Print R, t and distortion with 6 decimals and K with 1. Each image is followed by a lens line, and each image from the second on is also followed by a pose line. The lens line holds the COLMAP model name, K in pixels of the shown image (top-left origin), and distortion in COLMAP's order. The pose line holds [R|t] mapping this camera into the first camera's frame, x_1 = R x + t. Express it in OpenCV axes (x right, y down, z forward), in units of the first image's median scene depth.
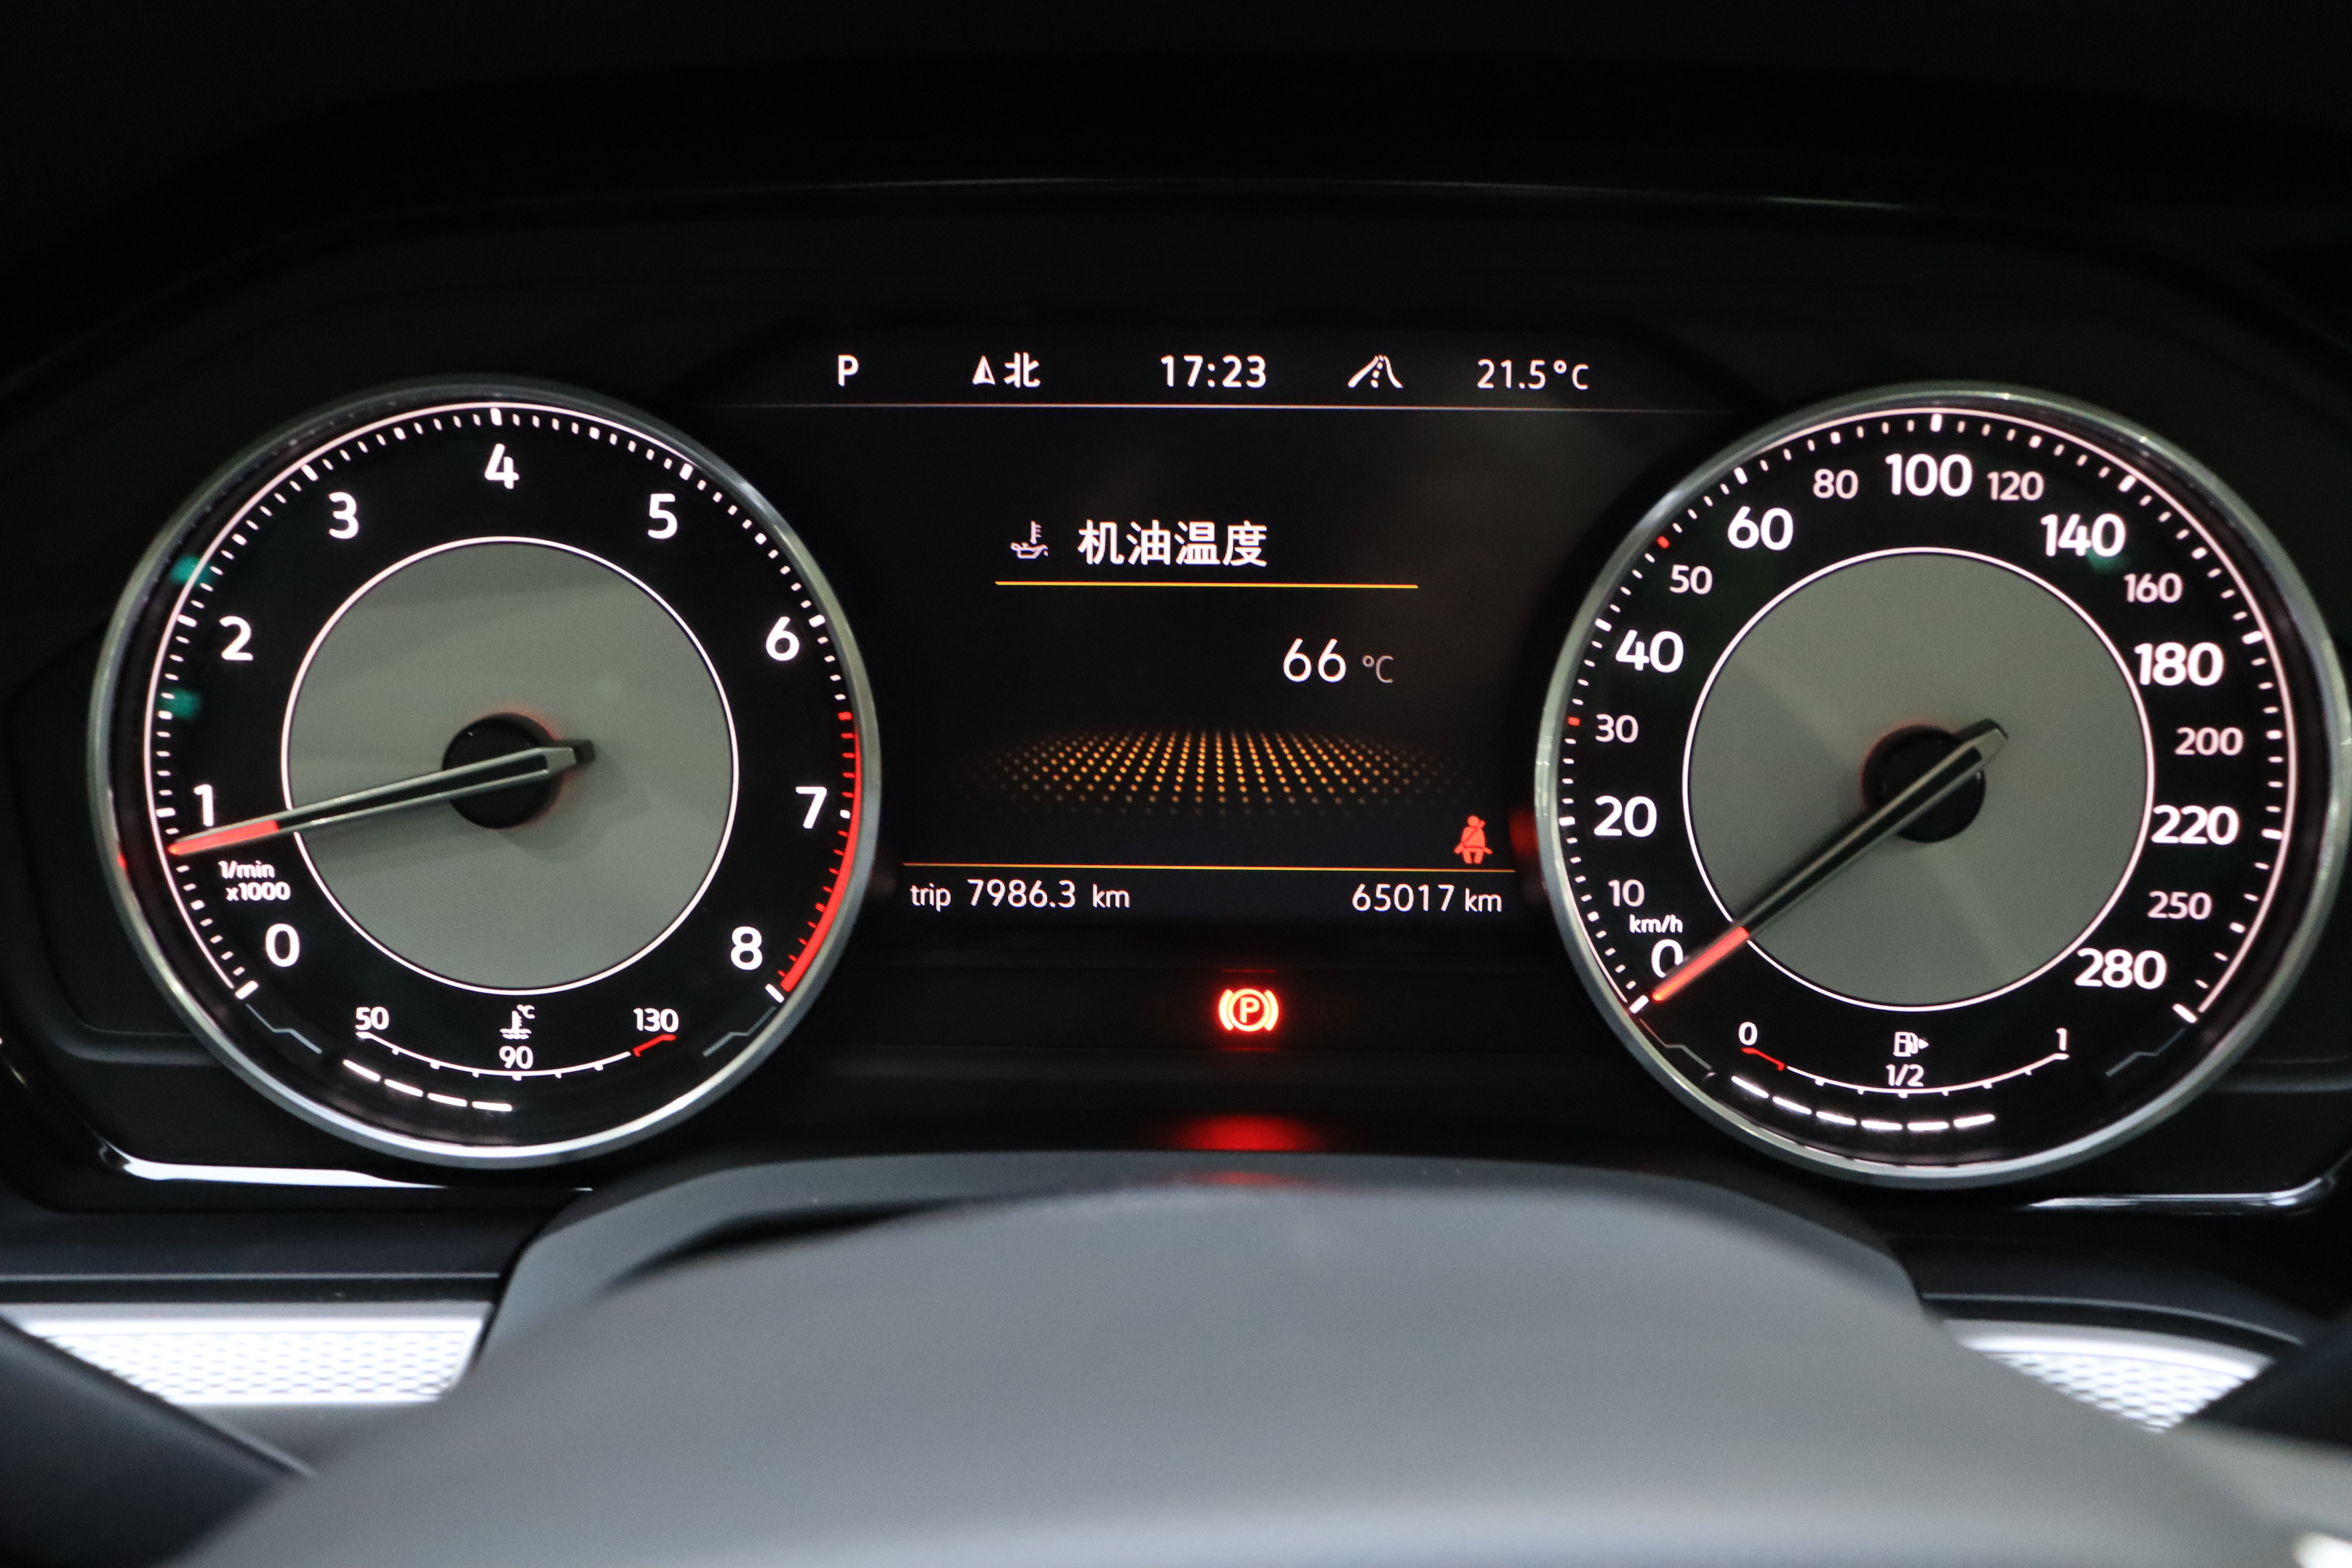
lens RADIAL K [[2543.8, 0, 1172.8], [0, 2543.8, 790.1], [0, 0, 1]] dist [-0.094526, 0.000000]
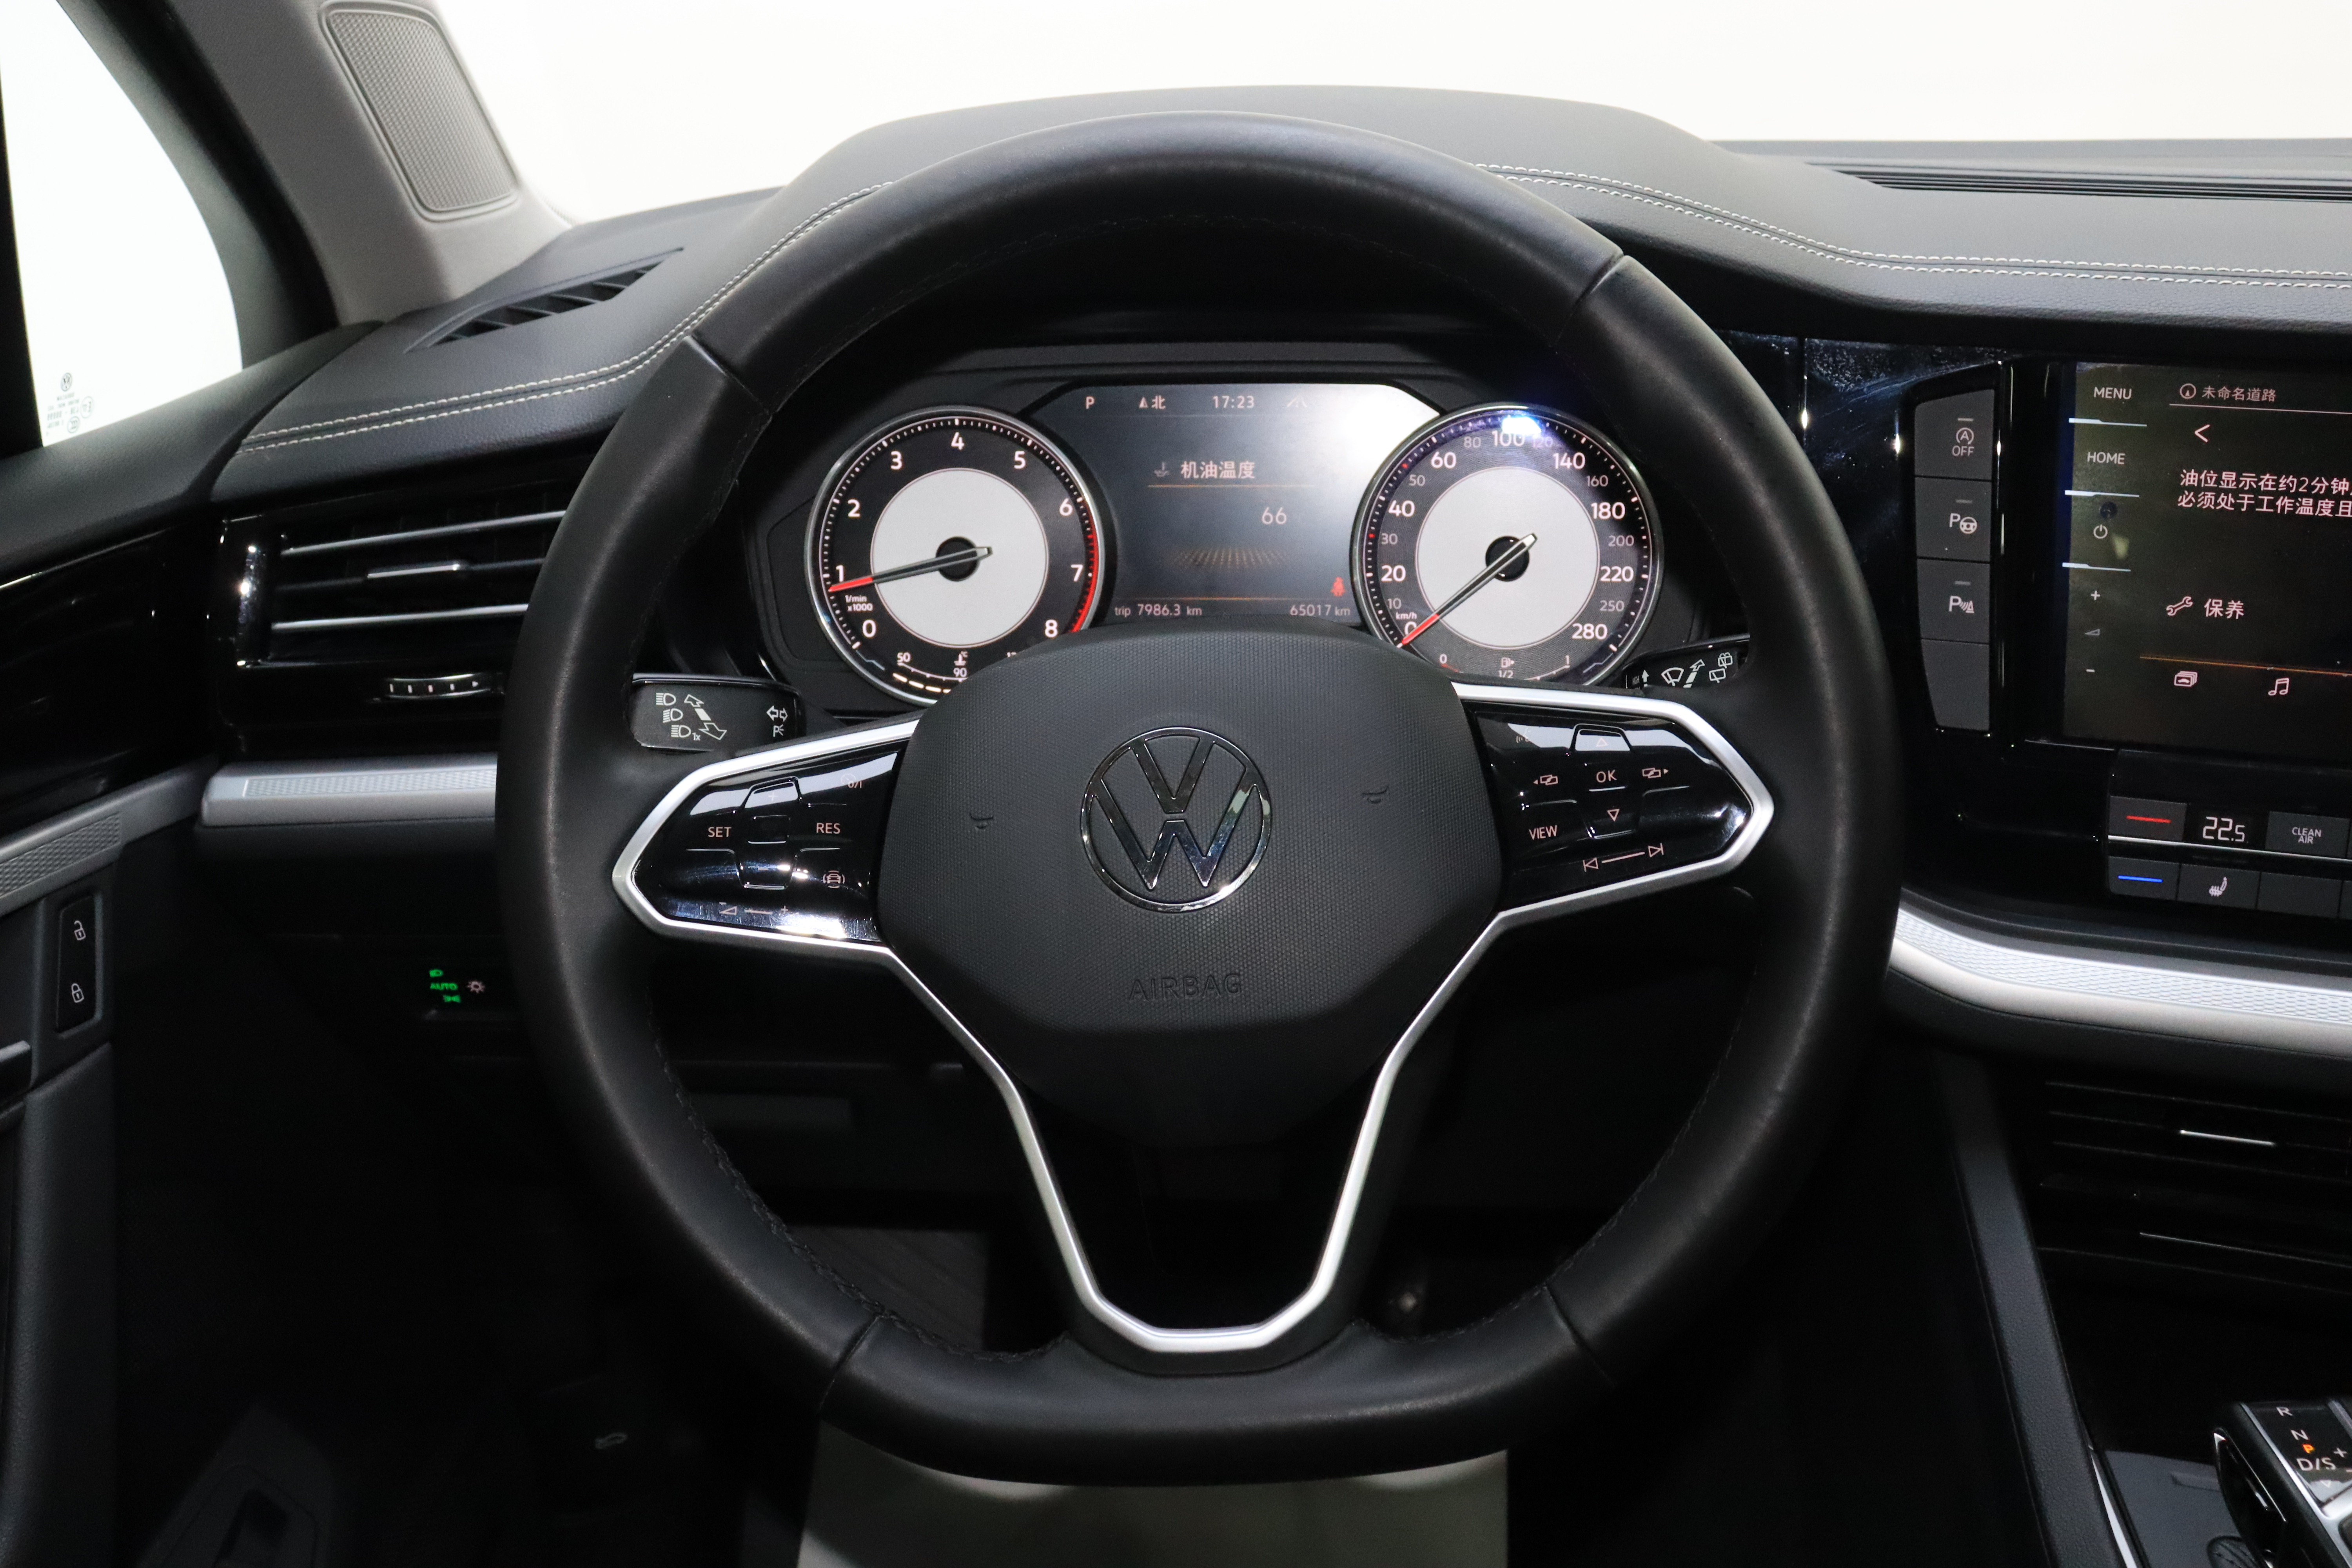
lens RADIAL K [[2403.6, 0, 1173.5], [0, 2403.6, 780.0], [0, 0, 1]] dist [-0.103417, 0.000000]
pose [[0.997689, -0.000237, -0.067946, 0.121835], [-0.000474, 0.999945, -0.010454, 0.244986], [0.067945, 0.010463, 0.997634, -1.433146]]
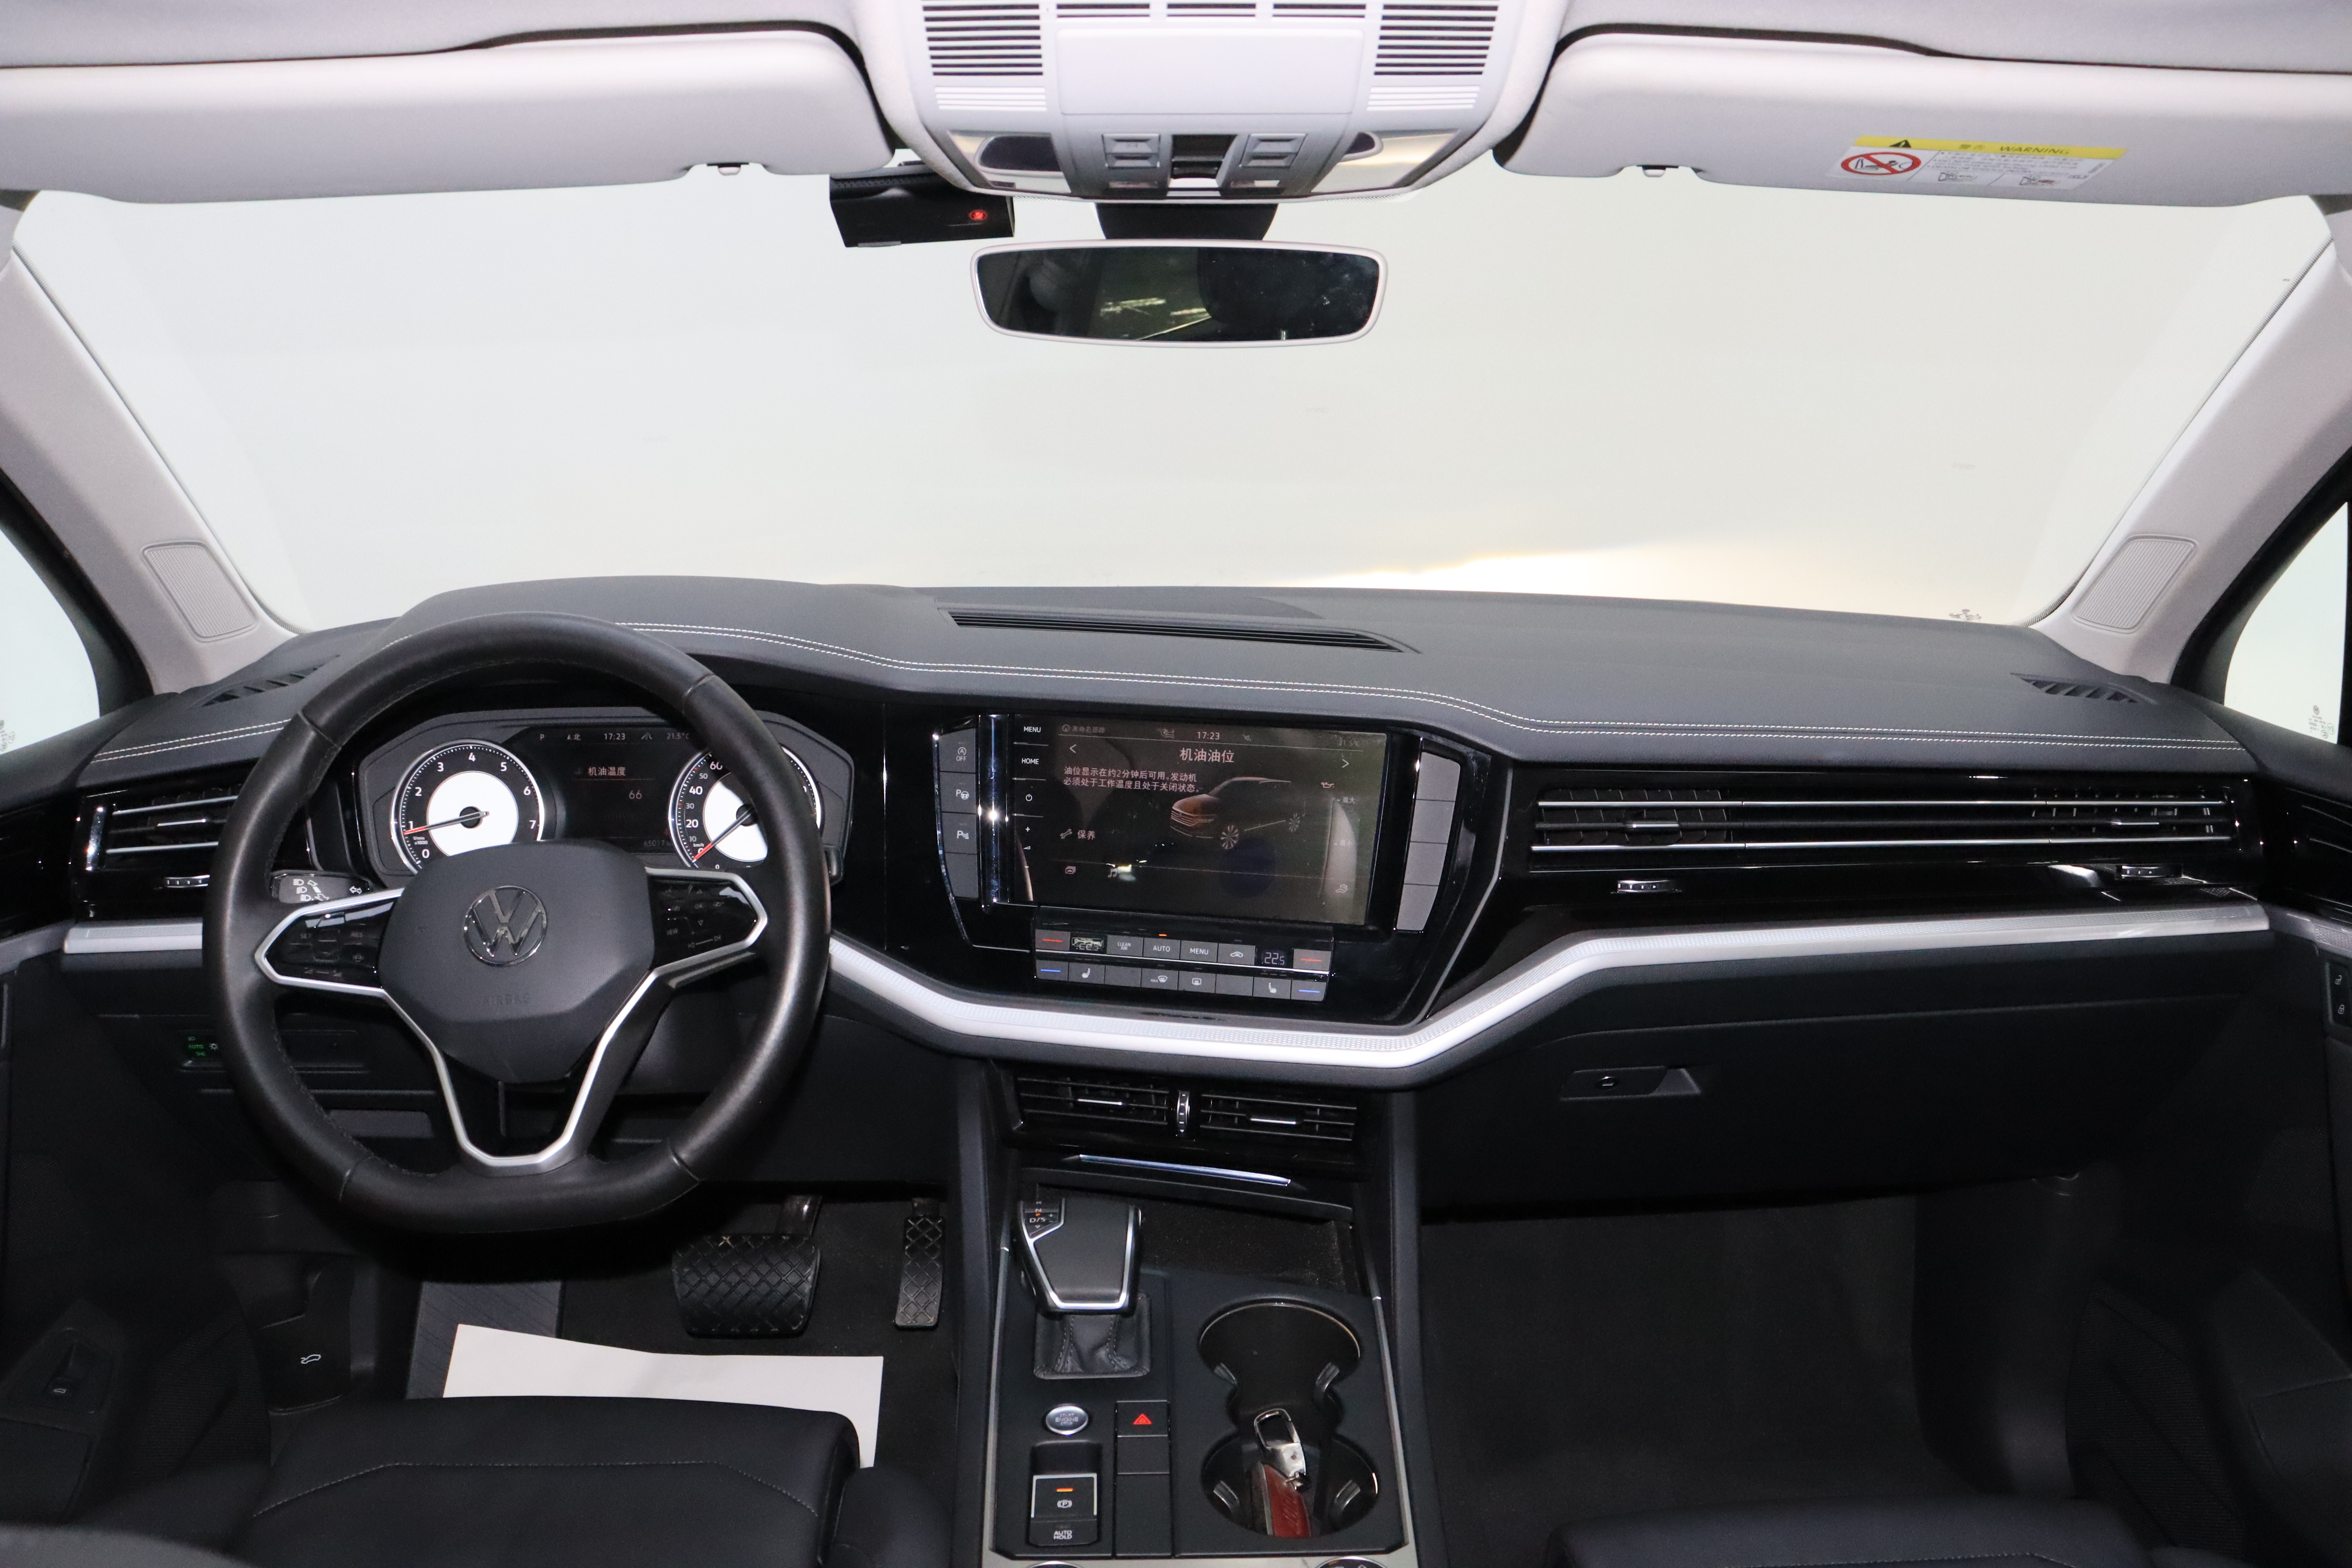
lens RADIAL K [[2169.2, 0, 1170.0], [0, 2169.2, 776.3], [0, 0, 1]] dist [-0.048358, 0.000000]
pose [[0.999906, -0.012773, 0.005065, 1.111785], [0.013337, 0.990874, -0.134132, 0.509674], [-0.003306, 0.134187, 0.990951, -3.293199]]
